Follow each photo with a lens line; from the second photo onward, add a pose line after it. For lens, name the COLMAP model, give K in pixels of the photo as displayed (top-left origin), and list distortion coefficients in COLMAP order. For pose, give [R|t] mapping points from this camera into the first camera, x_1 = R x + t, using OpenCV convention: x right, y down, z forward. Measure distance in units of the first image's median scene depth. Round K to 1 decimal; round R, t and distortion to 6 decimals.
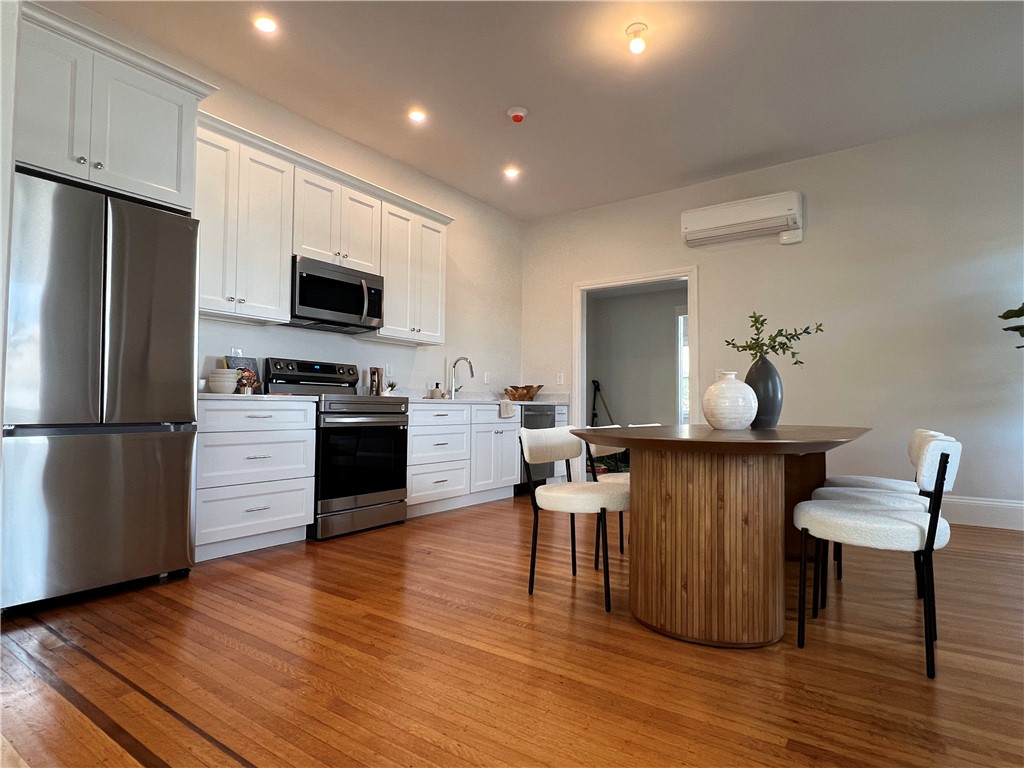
lens RADIAL K [[555.4, 0, 505.8], [0, 555.4, 386.4], [0, 0, 1]] dist [-0.001549, -0.000519]
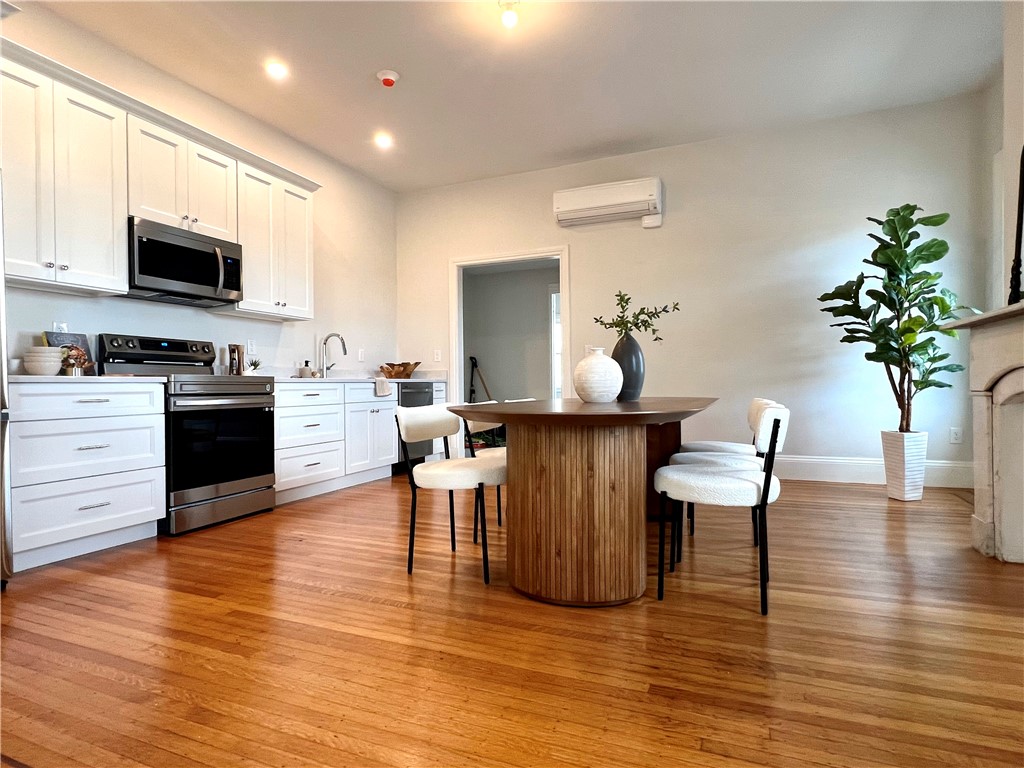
lens RADIAL K [[555.4, 0, 505.8], [0, 555.4, 386.4], [0, 0, 1]] dist [-0.001549, -0.000519]
pose [[0.976078, -0.018719, 0.216614, 0.003481], [0.009717, 0.999047, 0.042549, 0.000415], [-0.217204, -0.039427, 0.975330, 0.010115]]
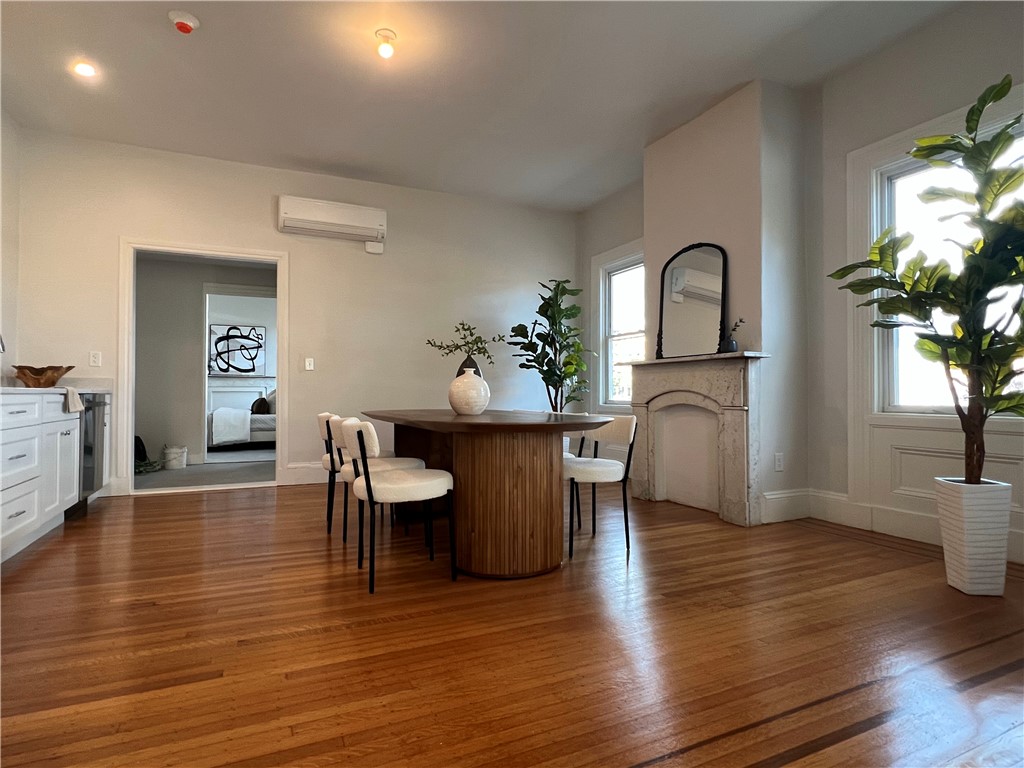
lens RADIAL K [[555.4, 0, 505.8], [0, 555.4, 386.4], [0, 0, 1]] dist [-0.001549, -0.000519]
pose [[0.499969, 0.002705, 0.866039, -0.676610], [-0.029482, 0.999469, 0.013898, -0.006420], [-0.865541, -0.032481, 0.499783, 0.325387]]
